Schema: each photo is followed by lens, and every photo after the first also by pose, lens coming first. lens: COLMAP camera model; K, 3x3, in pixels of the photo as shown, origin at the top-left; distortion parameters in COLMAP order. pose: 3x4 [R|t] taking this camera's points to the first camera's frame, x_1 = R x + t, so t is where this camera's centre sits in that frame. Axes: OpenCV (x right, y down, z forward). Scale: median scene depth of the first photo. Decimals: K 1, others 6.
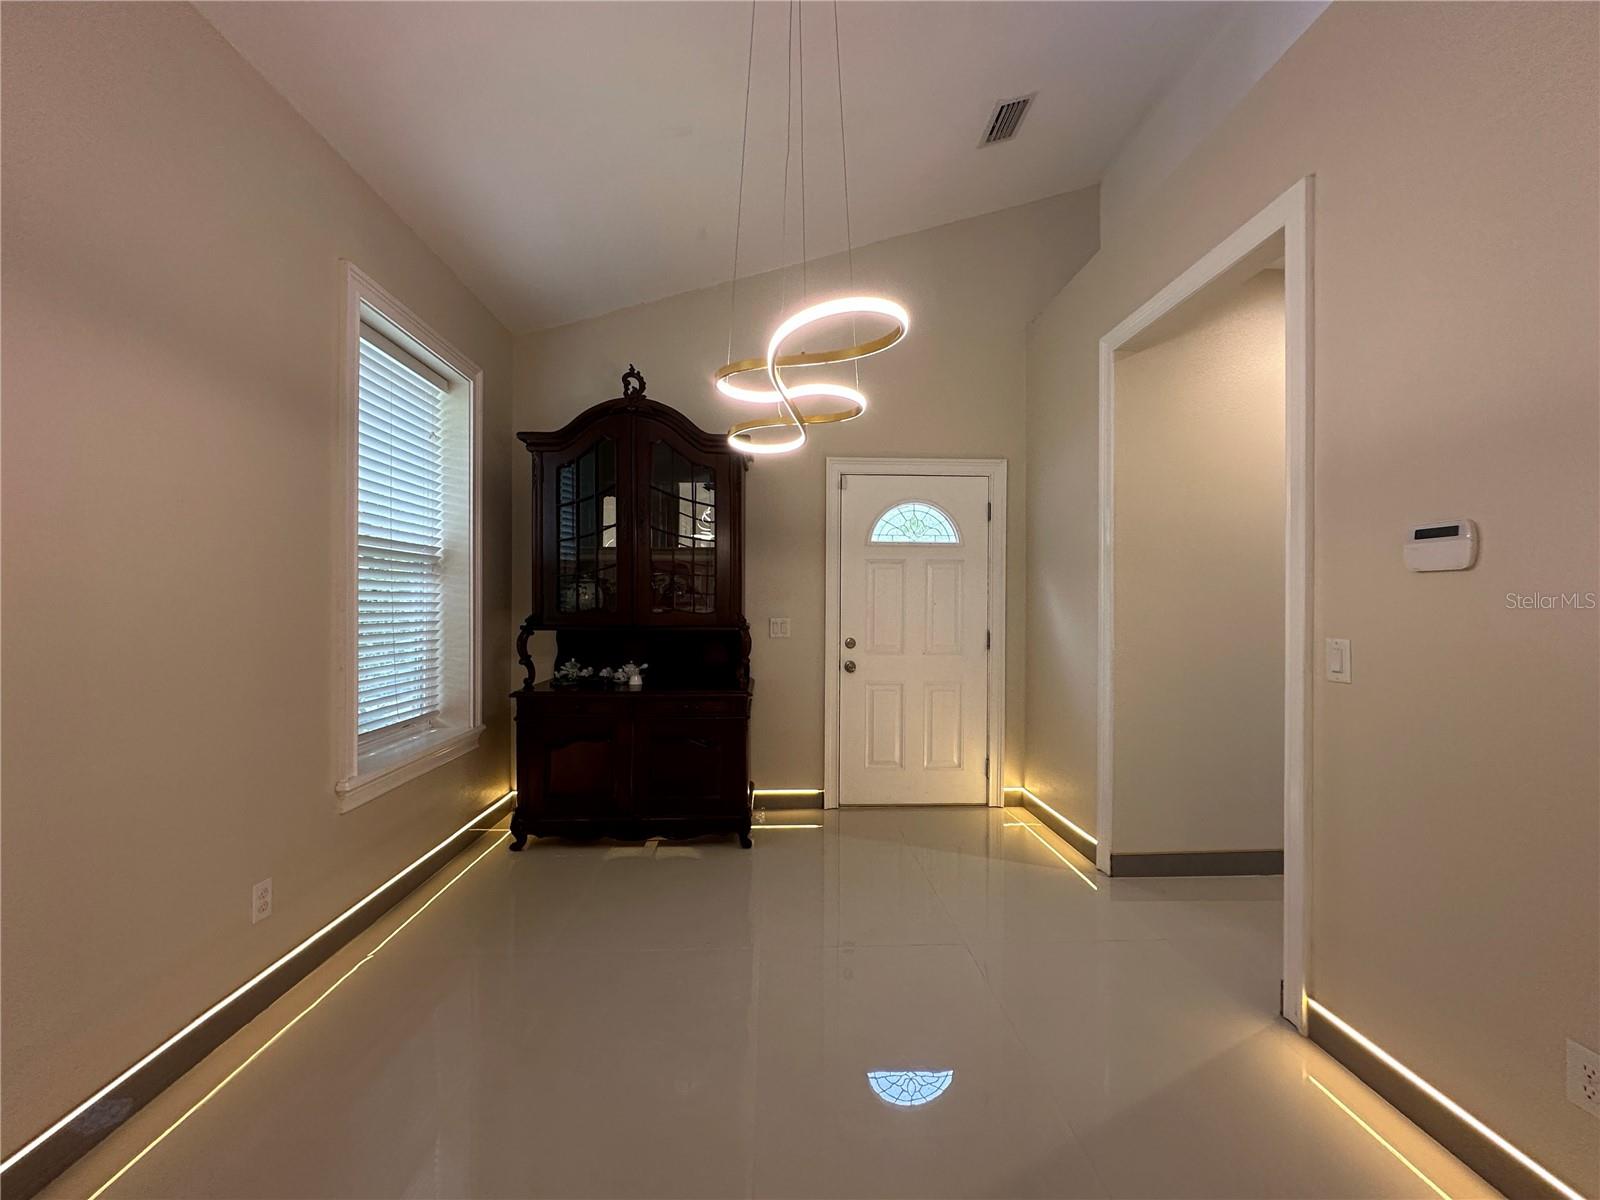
lens RADIAL K [[638.6, 0, 800.1], [0, 638.6, 601.0], [0, 0, 1]] dist [-0.002341, 0.000699]
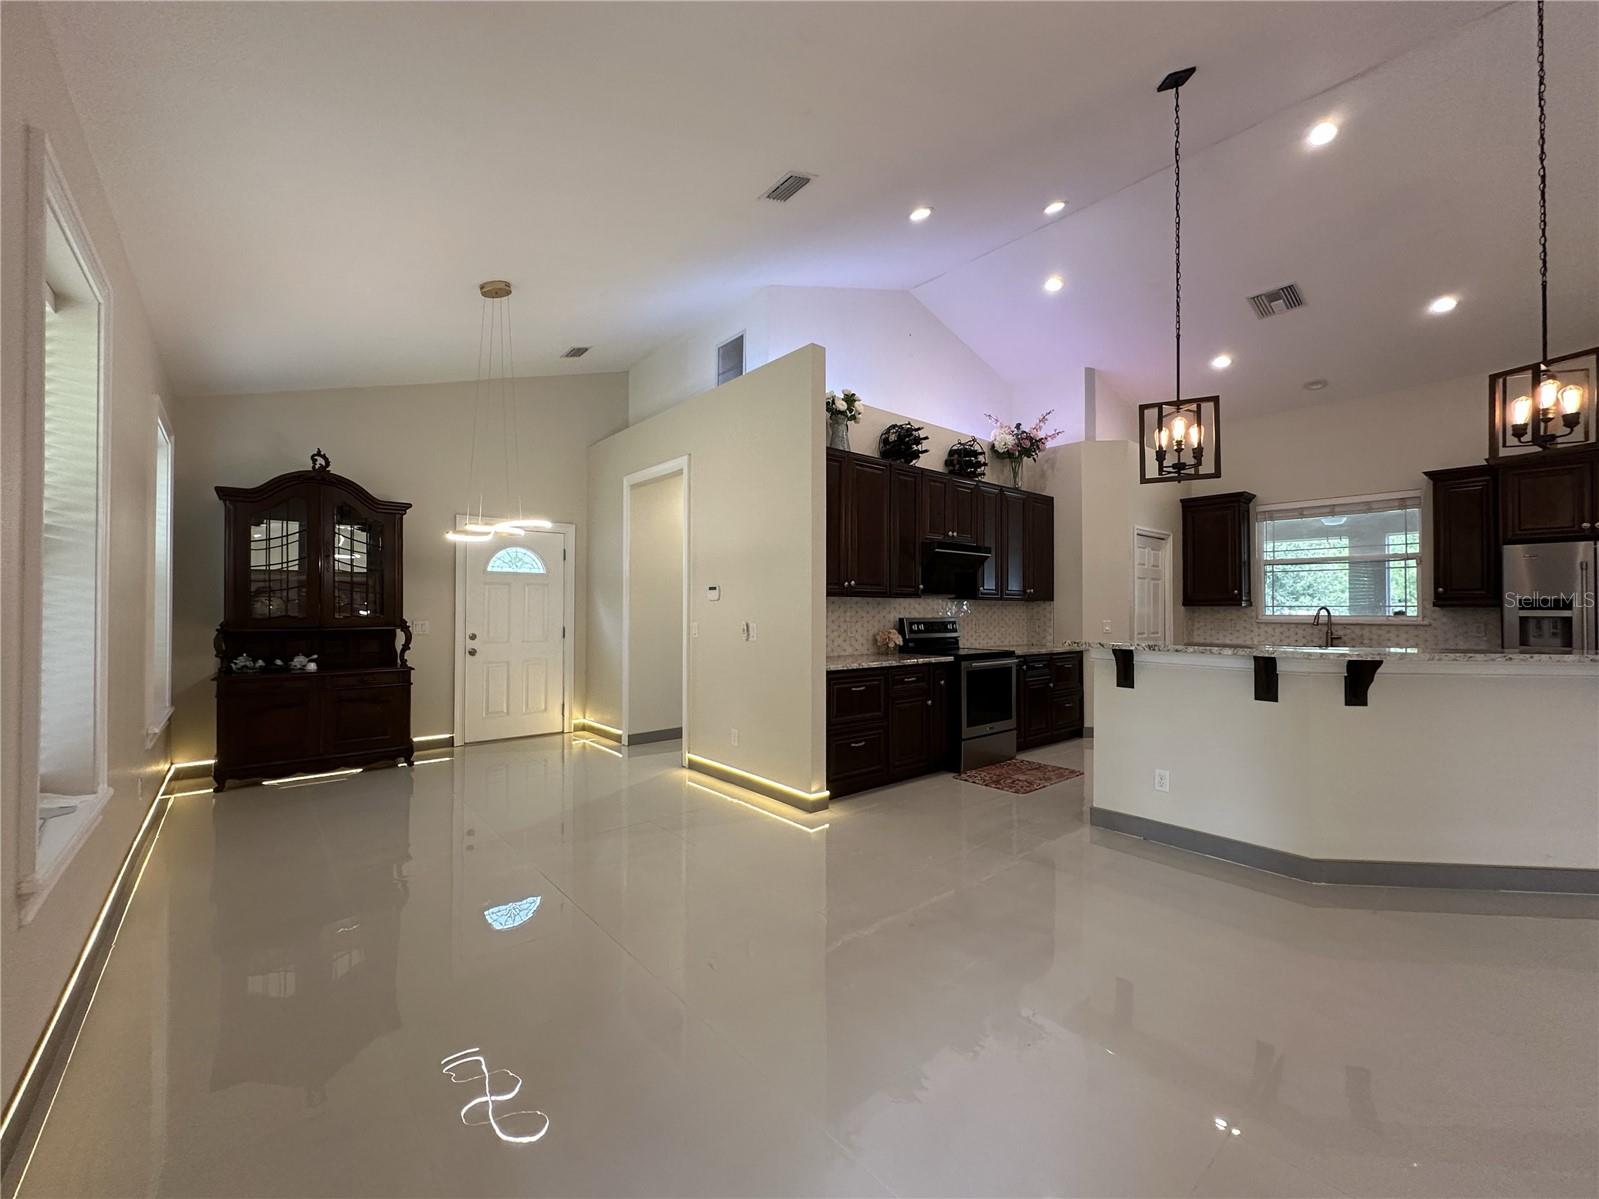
lens RADIAL K [[650.3, 0, 800.4], [0, 650.3, 600.2], [0, 0, 1]] dist [-0.002017, 0.000165]
pose [[0.792887, 0.004509, 0.609352, -0.256277], [0.001390, 0.999957, -0.009208, -0.006235], [-0.609367, 0.008148, 0.792846, -0.739593]]
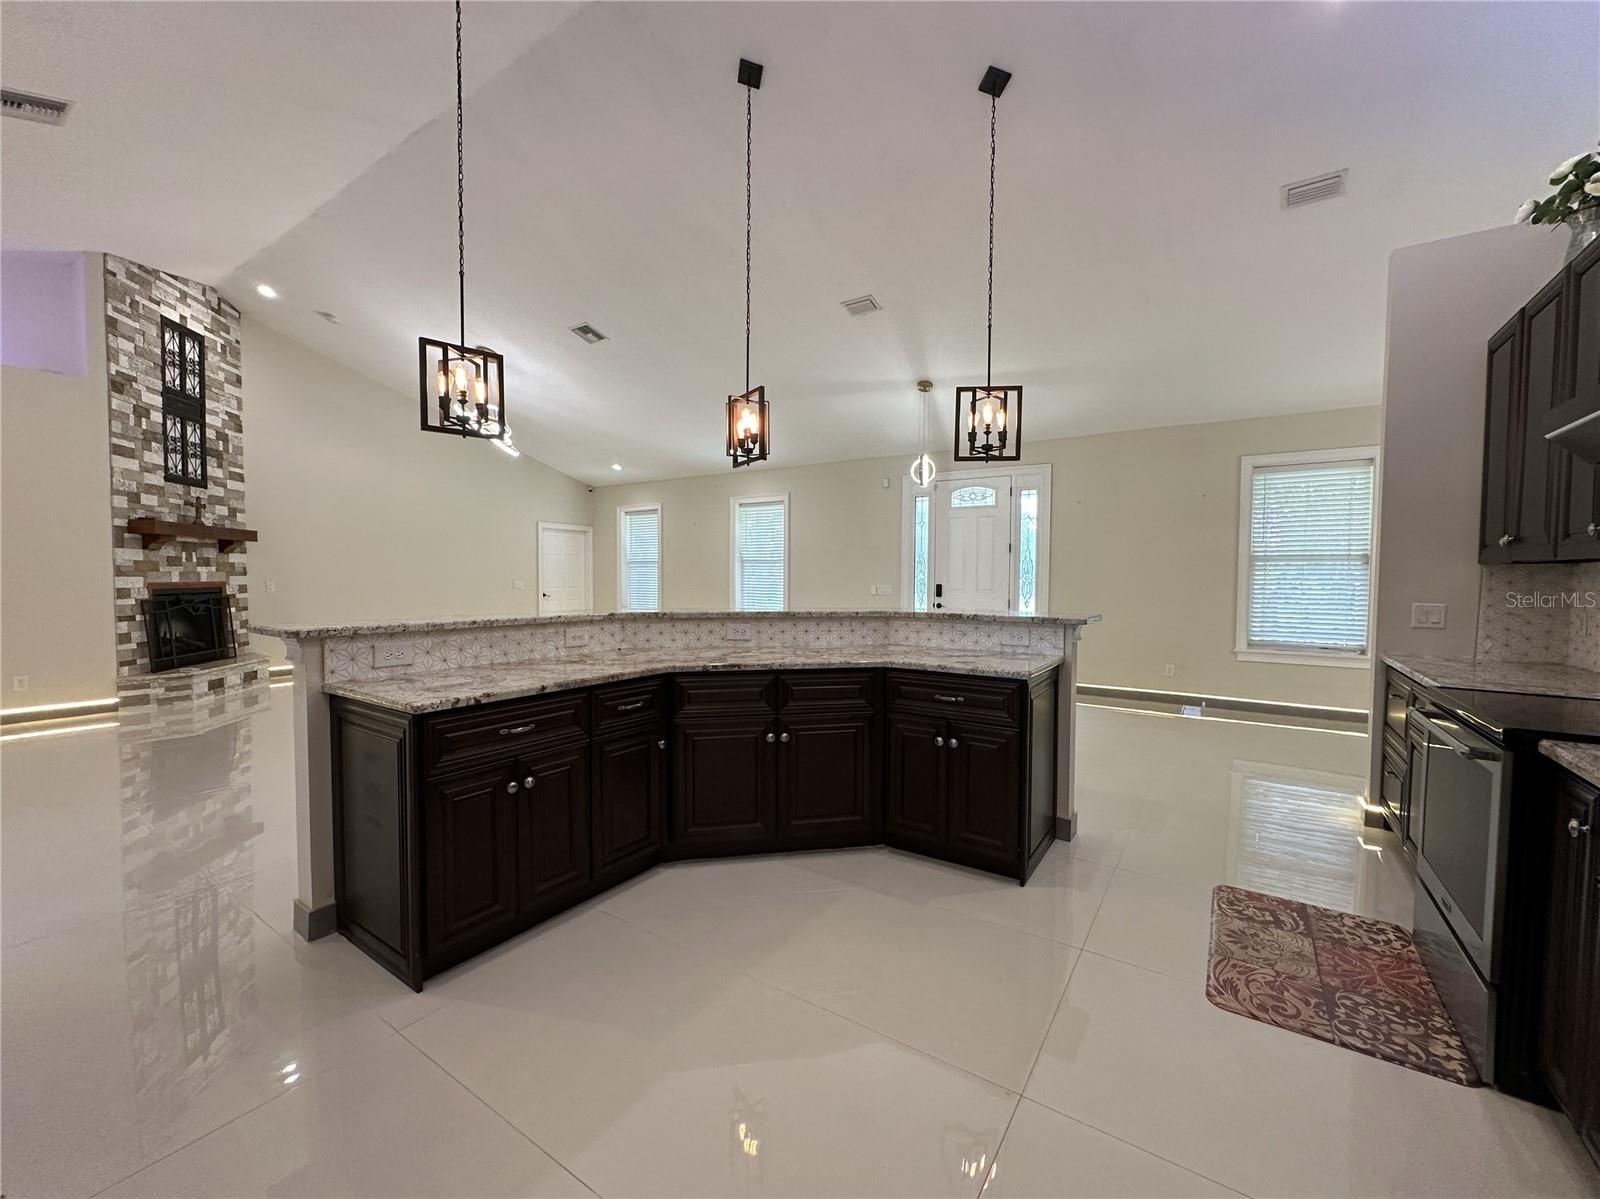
lens RADIAL K [[649.5, 0, 800.9], [0, 649.5, 600.5], [0, 0, 1]] dist [-0.001646, -0.000014]
pose [[-0.597140, 0.021489, -0.801849, 1.608571], [-0.011501, 0.999309, 0.035346, 0.000339], [0.802055, 0.030329, -0.596480, -0.004013]]
